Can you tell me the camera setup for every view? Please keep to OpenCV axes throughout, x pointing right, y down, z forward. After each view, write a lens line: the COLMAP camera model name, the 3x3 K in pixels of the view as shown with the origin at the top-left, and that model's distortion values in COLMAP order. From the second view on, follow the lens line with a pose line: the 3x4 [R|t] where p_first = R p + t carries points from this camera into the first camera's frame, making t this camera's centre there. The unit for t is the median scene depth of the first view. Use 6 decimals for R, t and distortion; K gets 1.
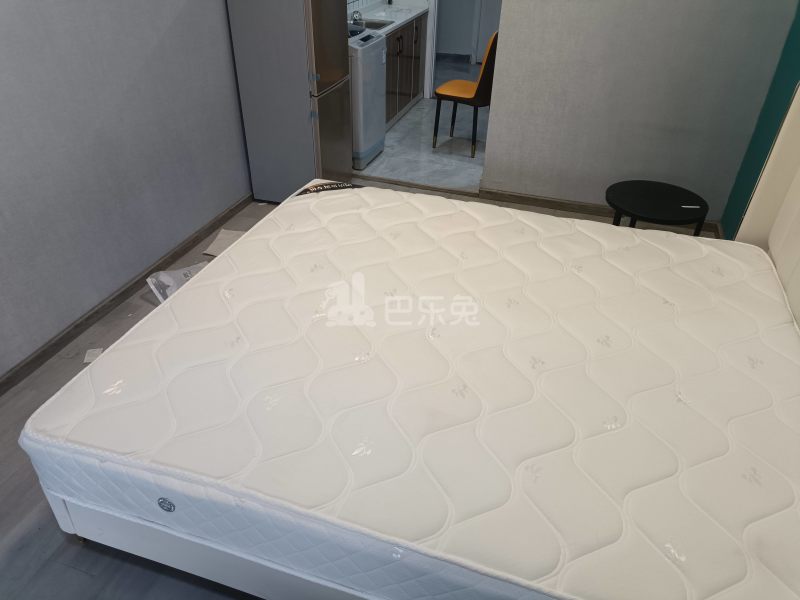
lens RADIAL K [[582.5, 0, 400.0], [0, 582.5, 300.0], [0, 0, 1]] dist [0.023389, -0.000700]
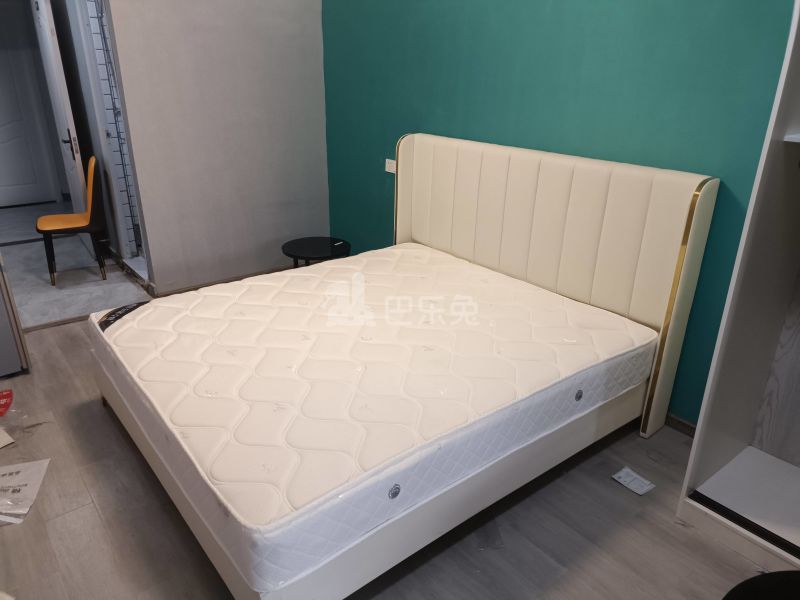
lens RADIAL K [[582.5, 0, 400.0], [0, 582.5, 300.0], [0, 0, 1]] dist [0.023389, -0.000700]
pose [[0.548656, -0.333425, 0.766684, -0.651201], [0.470476, 0.881185, 0.046537, -0.036270], [-0.691107, 0.335174, 0.640336, 0.023824]]
